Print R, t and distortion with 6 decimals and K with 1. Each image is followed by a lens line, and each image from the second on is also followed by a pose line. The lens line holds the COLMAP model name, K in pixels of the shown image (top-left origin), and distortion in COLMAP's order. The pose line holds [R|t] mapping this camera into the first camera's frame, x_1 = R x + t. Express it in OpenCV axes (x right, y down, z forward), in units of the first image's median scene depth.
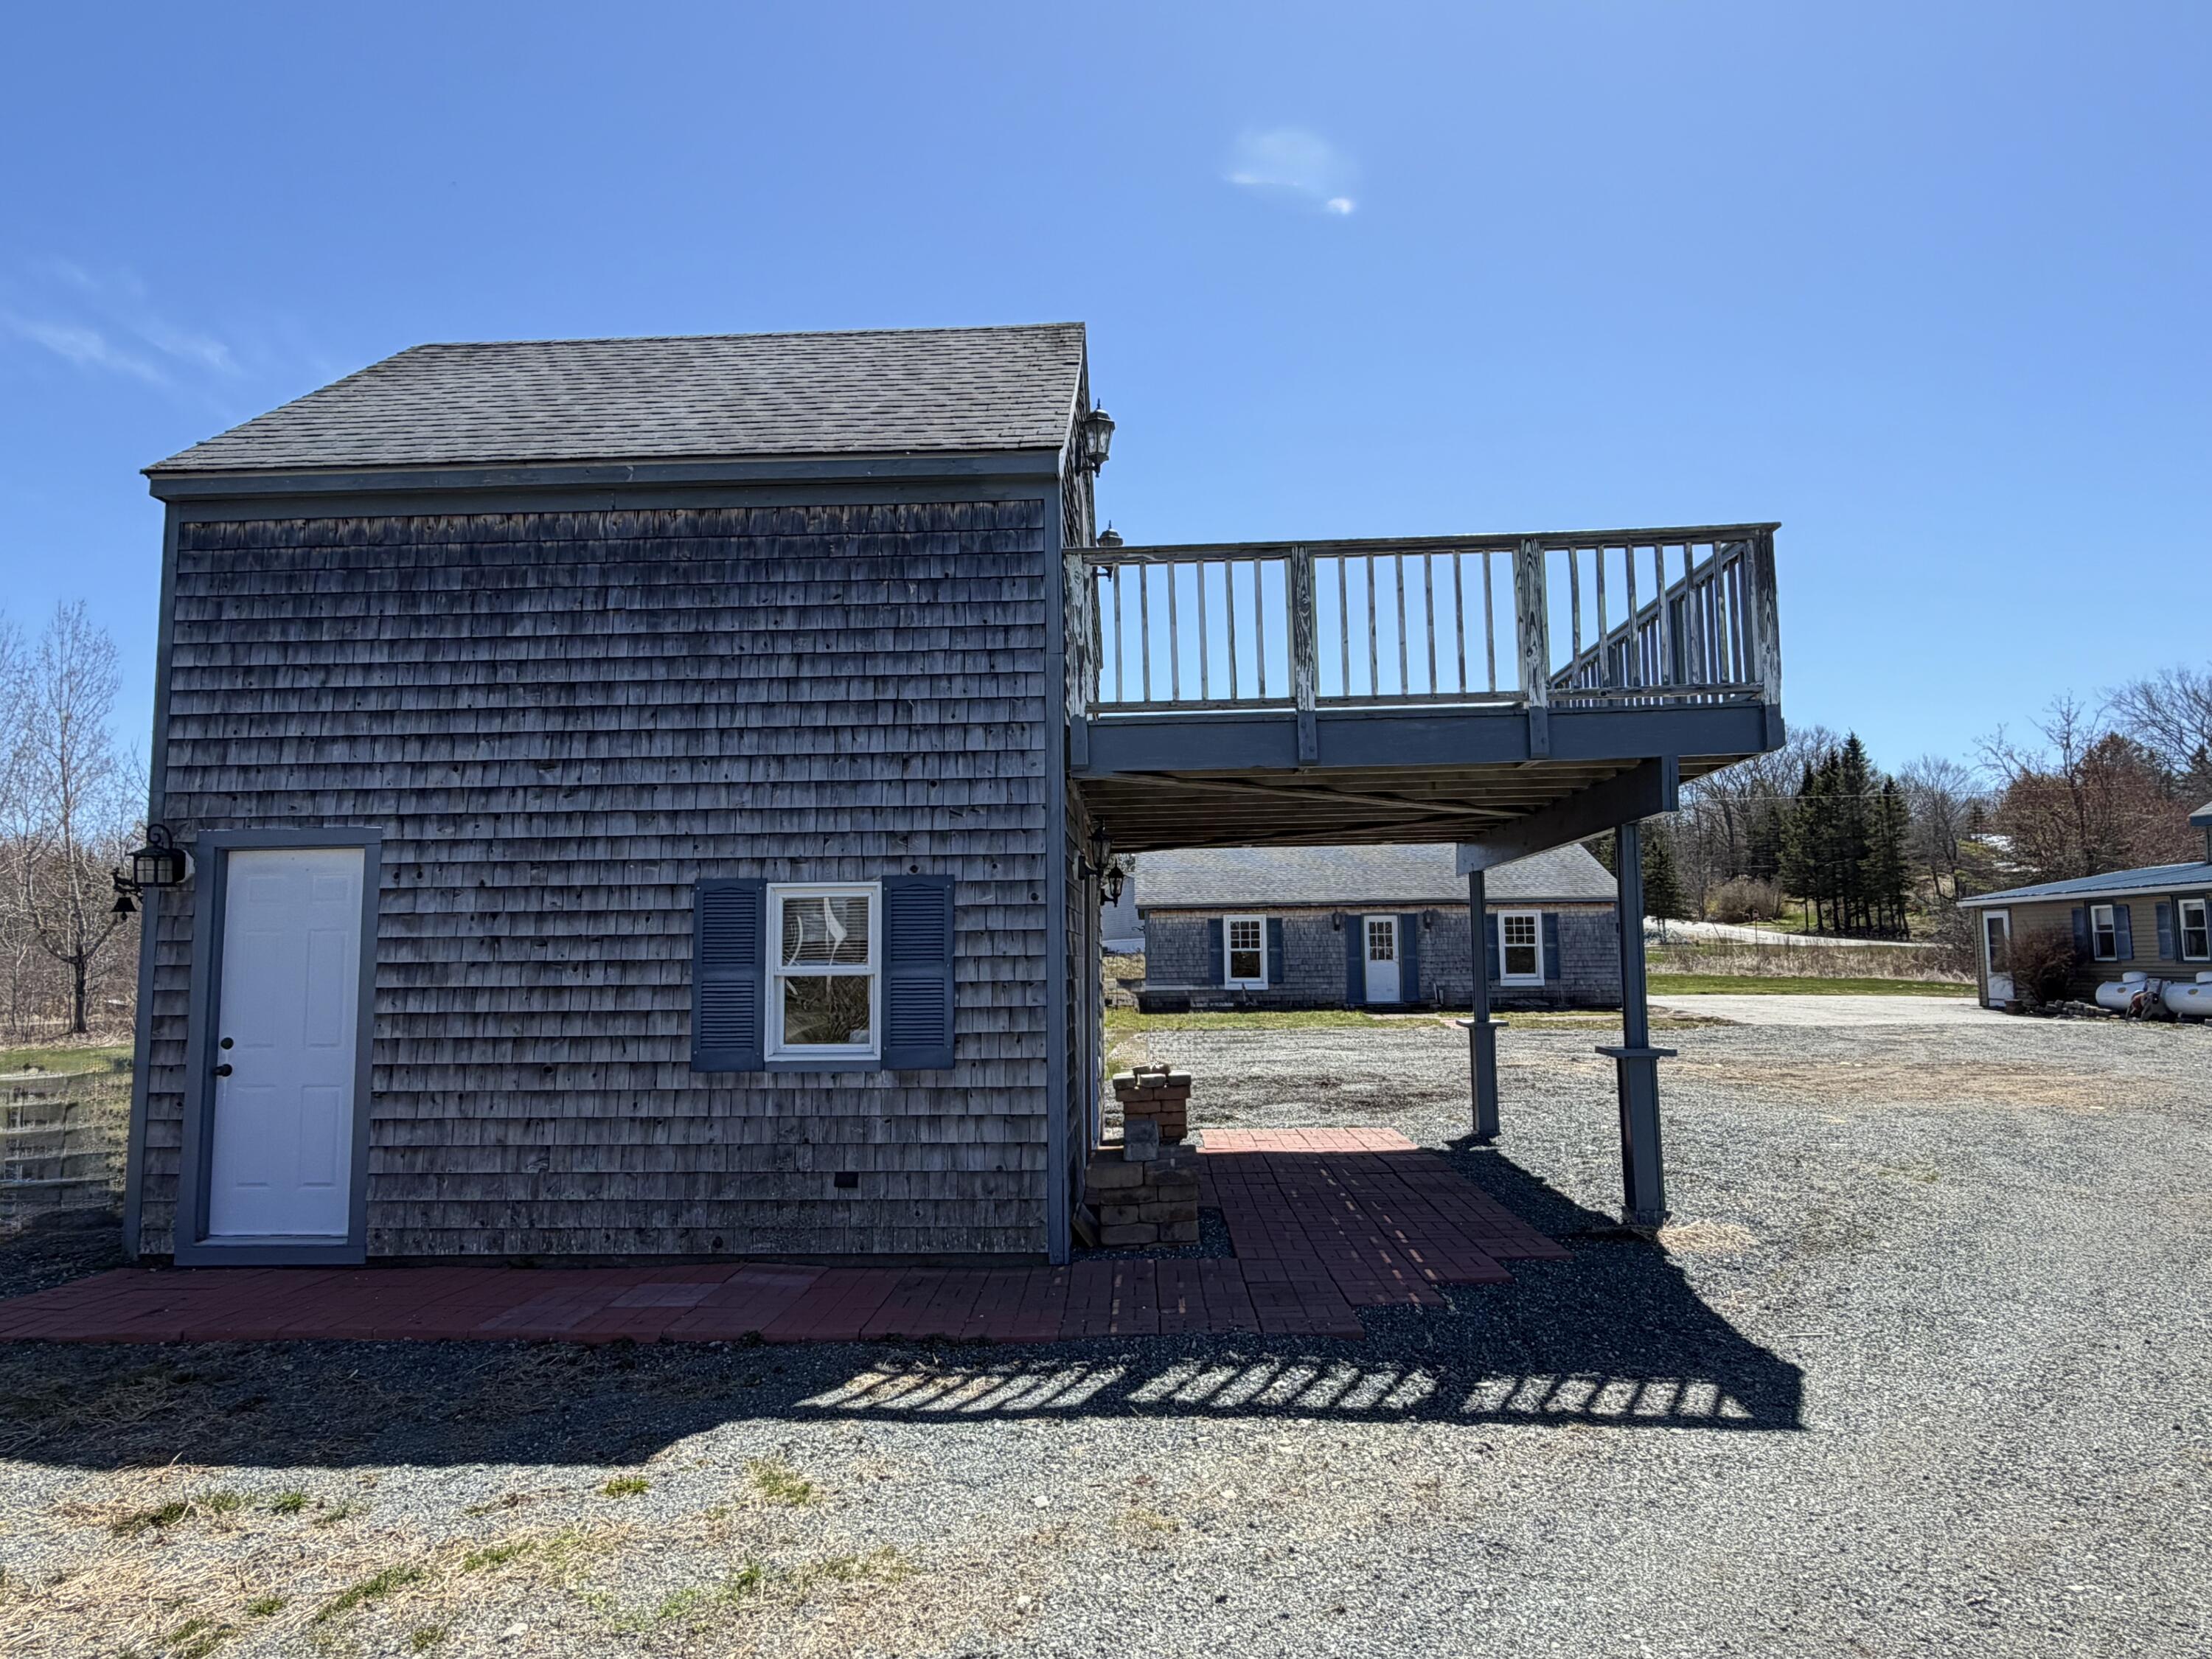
lens RADIAL K [[1355.1, 0, 1106.0], [0, 1355.1, 829.5], [0, 0, 1]] dist [0.021687, -0.000630]
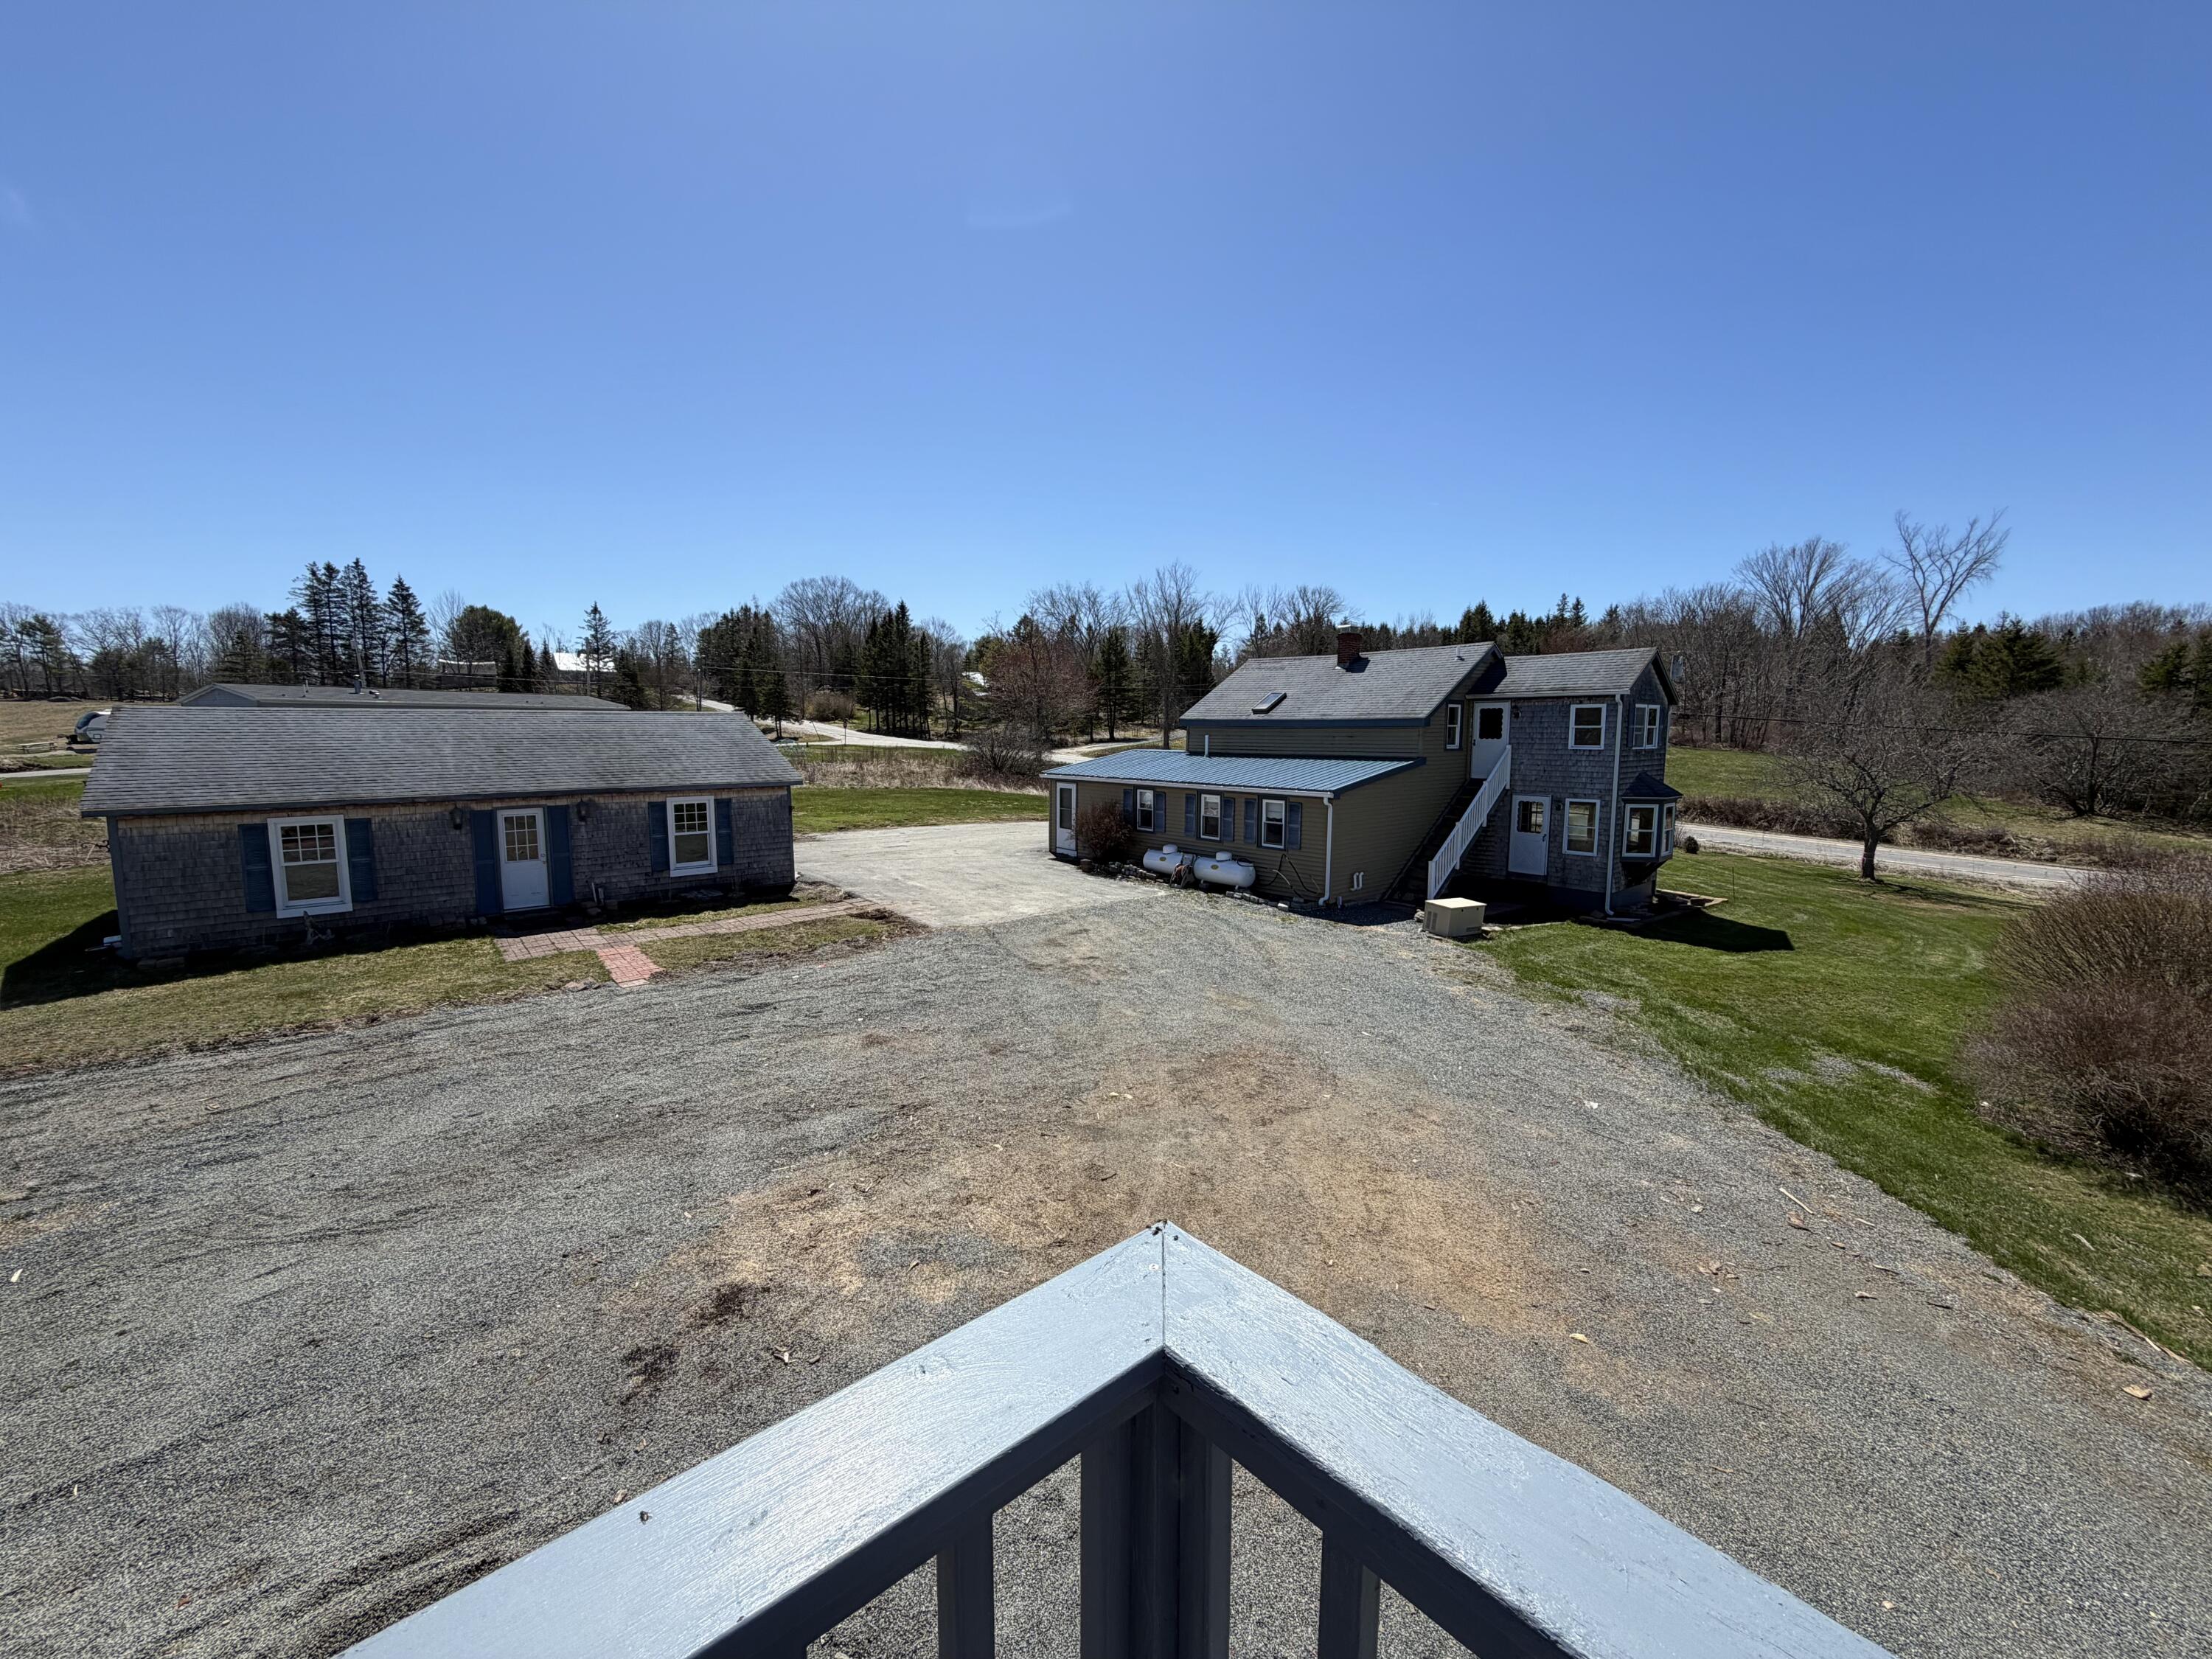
lens RADIAL K [[879.3, 0, 1098.5], [0, 879.3, 828.5], [0, 0, 1]] dist [0.000106, -0.000276]
pose [[0.733724, -0.066243, 0.676211, 0.094877], [-0.077288, 0.980639, 0.179927, -0.051677], [-0.675037, -0.184280, 0.714399, 0.358202]]
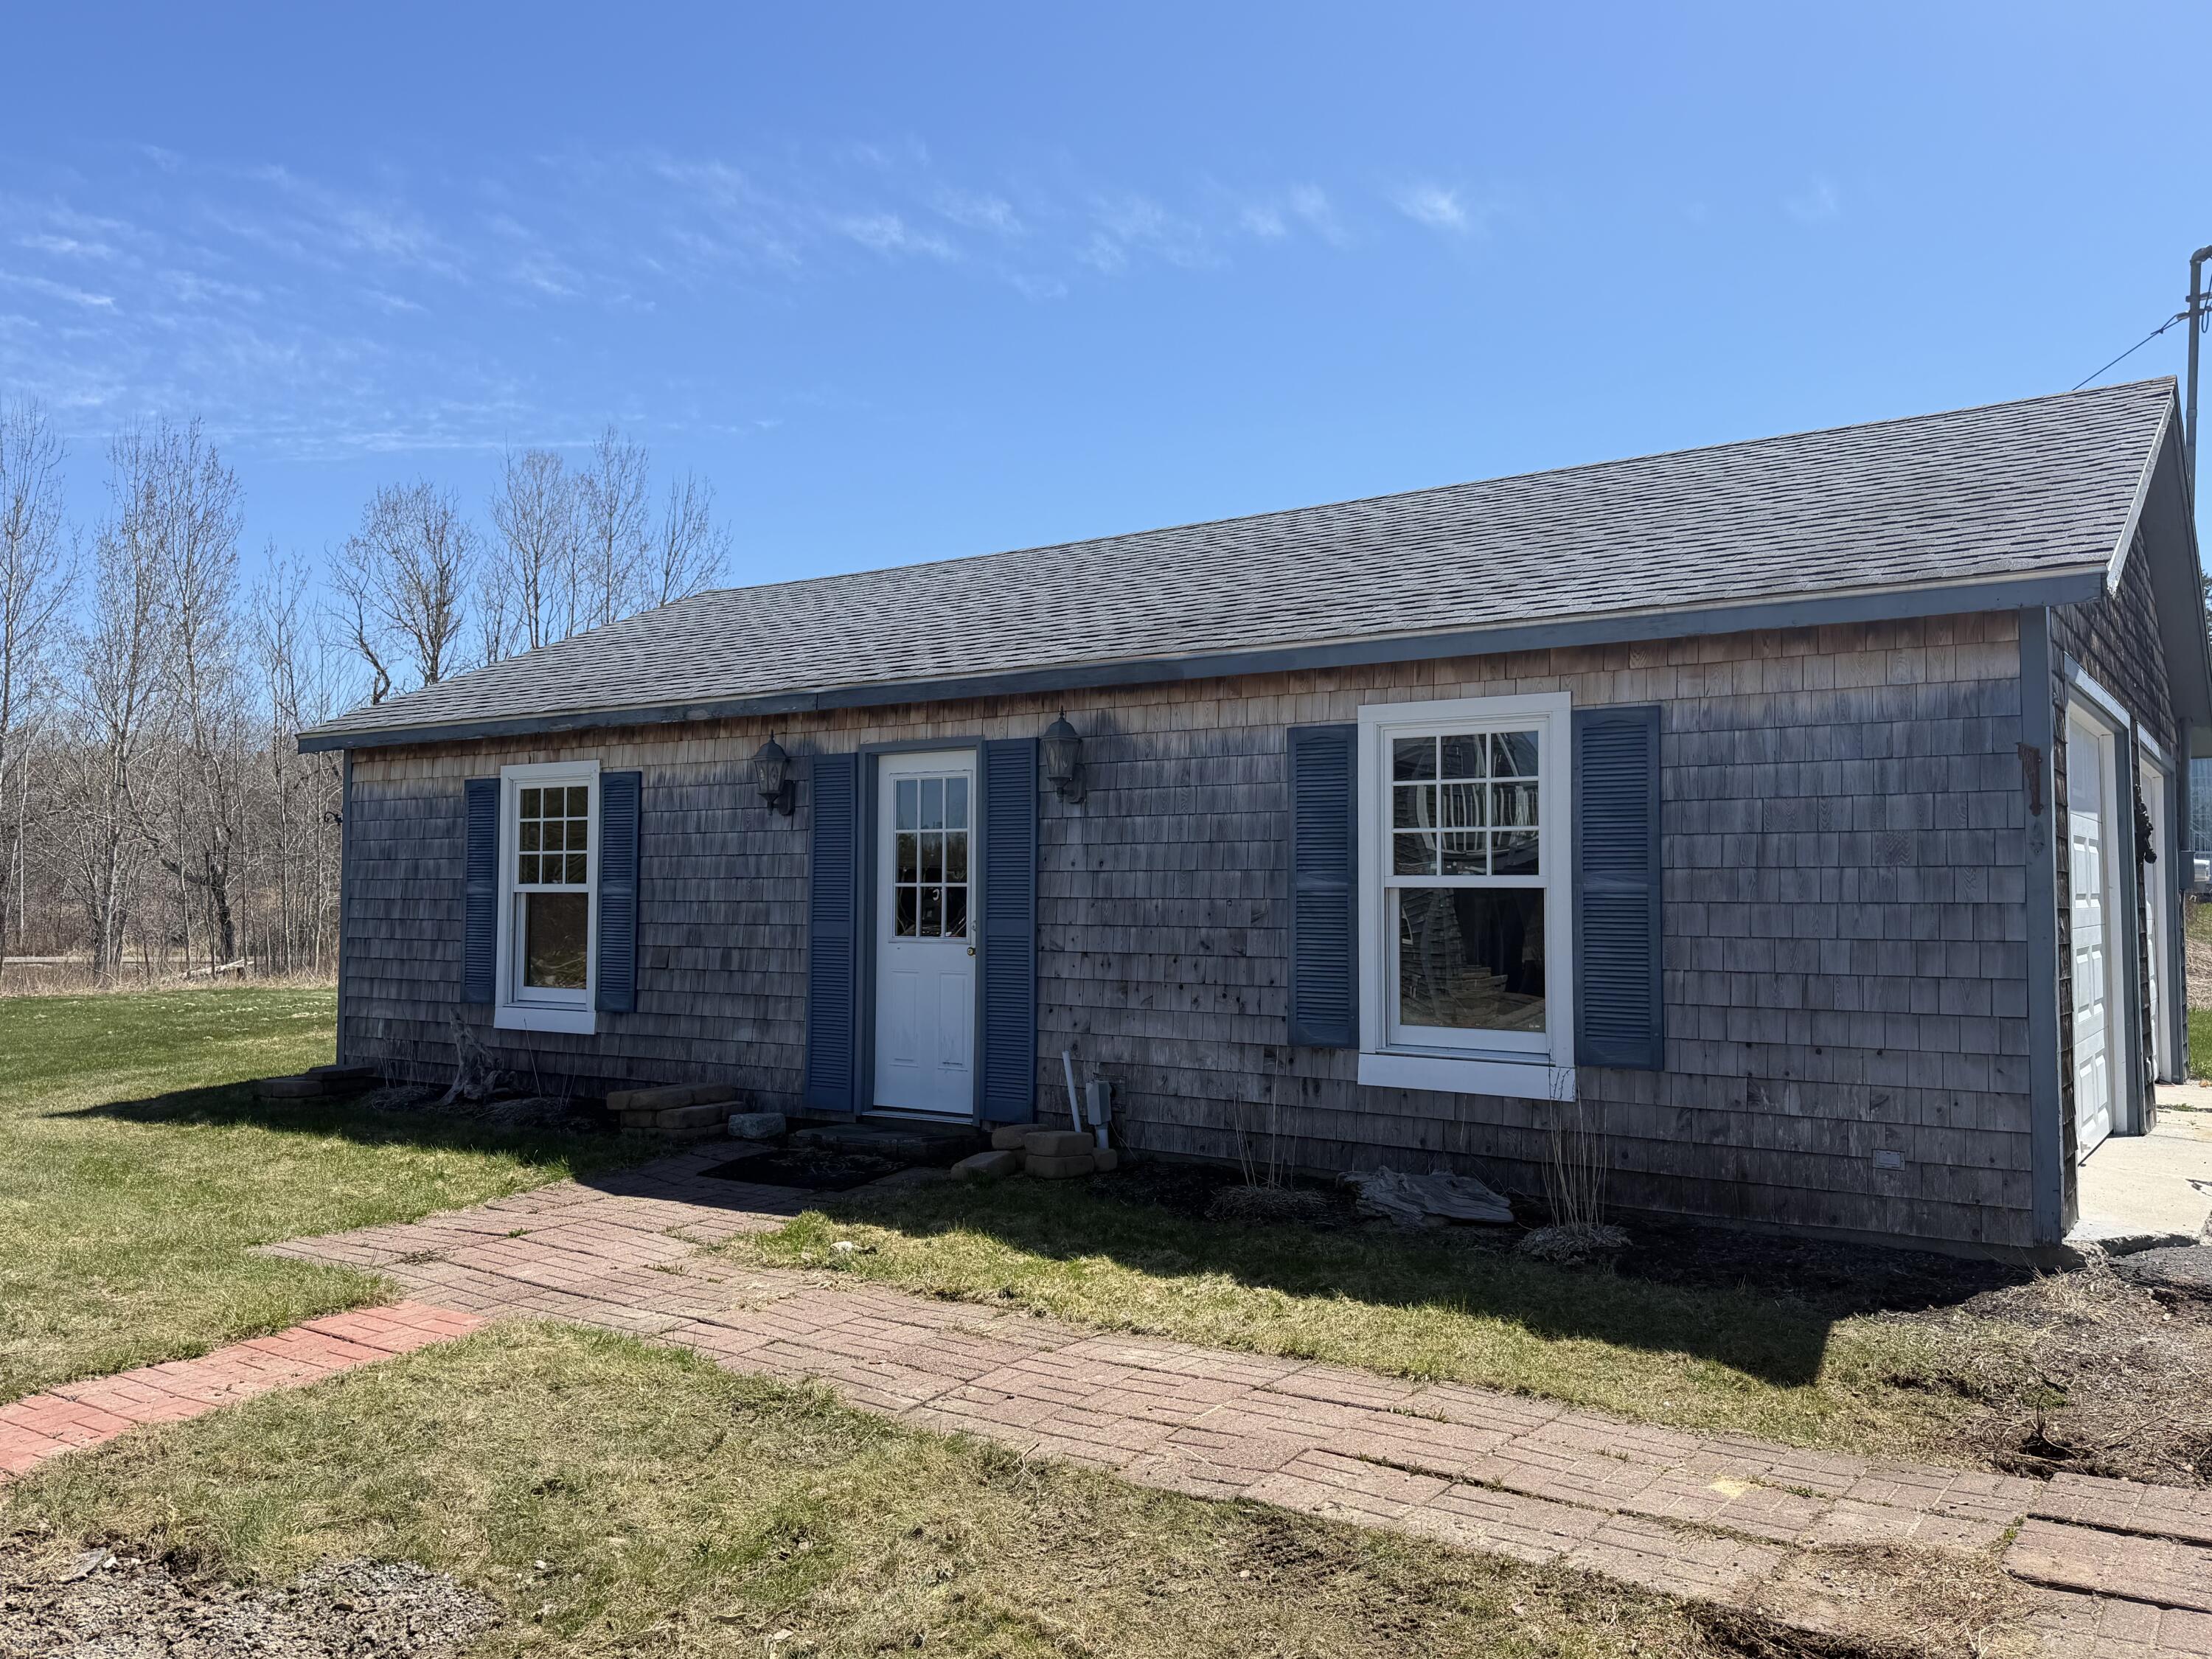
lens RADIAL K [[1647.2, 0, 1106.0], [0, 1647.2, 829.5], [0, 0, 1]] dist [0.160748, 0.000393]
pose [[0.853812, -0.004761, -0.520560, 0.381671], [0.045089, 0.996877, 0.064837, 0.059579], [0.518625, -0.078831, 0.851360, 0.765223]]
